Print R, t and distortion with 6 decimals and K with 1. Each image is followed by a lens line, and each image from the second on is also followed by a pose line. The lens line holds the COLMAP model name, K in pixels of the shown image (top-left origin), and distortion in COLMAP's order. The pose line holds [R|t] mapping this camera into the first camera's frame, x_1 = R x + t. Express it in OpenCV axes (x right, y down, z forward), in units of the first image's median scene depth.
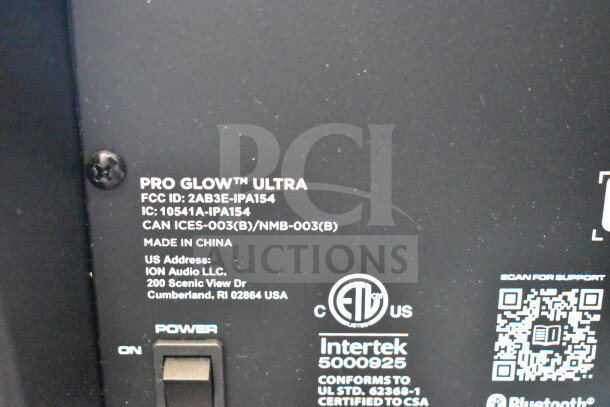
lens RADIAL K [[876.6, 0, 305.1], [0, 876.6, 203.9], [0, 0, 1]] dist [-0.072189, 0.000000]
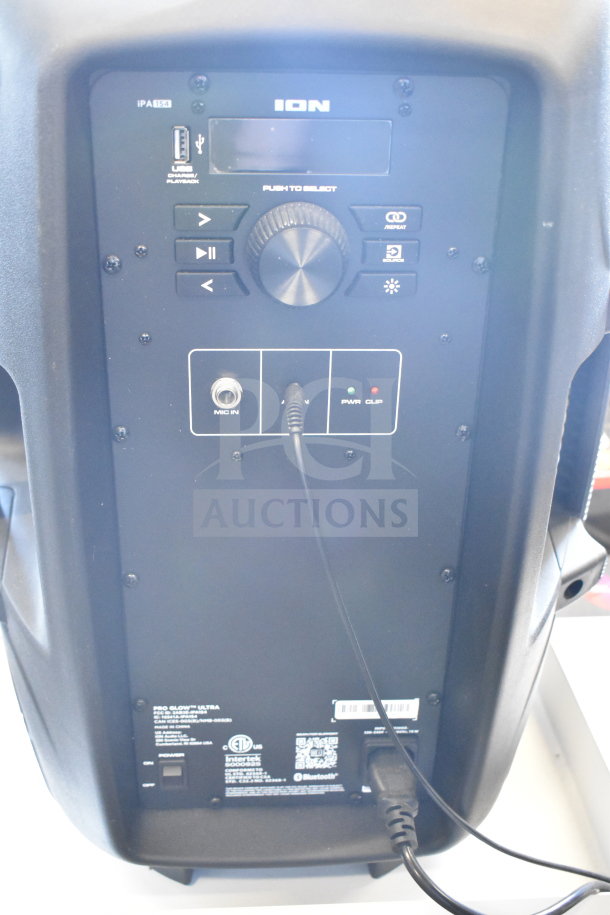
lens RADIAL K [[1020.1, 0, 303.5], [0, 1020.1, 456.8], [0, 0, 1]] dist [-0.080993, 0.000000]
pose [[0.996643, -0.014142, 0.080639, 0.018300], [0.002248, 0.989324, 0.145717, -1.129484], [-0.081839, -0.145047, 0.986034, -1.765037]]
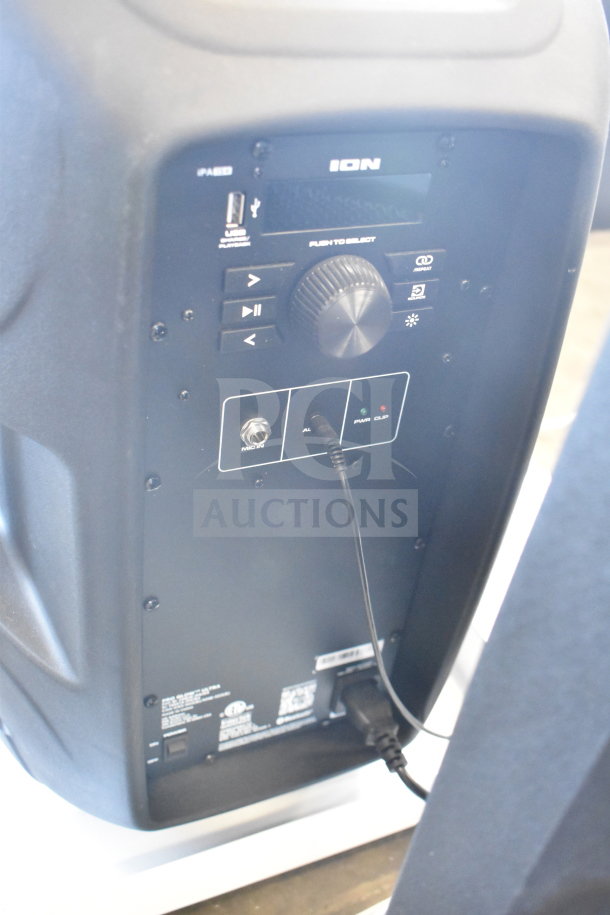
lens RADIAL K [[923.7, 0, 304.8], [0, 923.7, 459.3], [0, 0, 1]] dist [-0.093945, 0.000000]
pose [[0.905653, -0.173386, 0.386950, -0.726802], [0.032003, 0.937923, 0.345365, -1.626878], [-0.422811, -0.300397, 0.854981, -1.337598]]
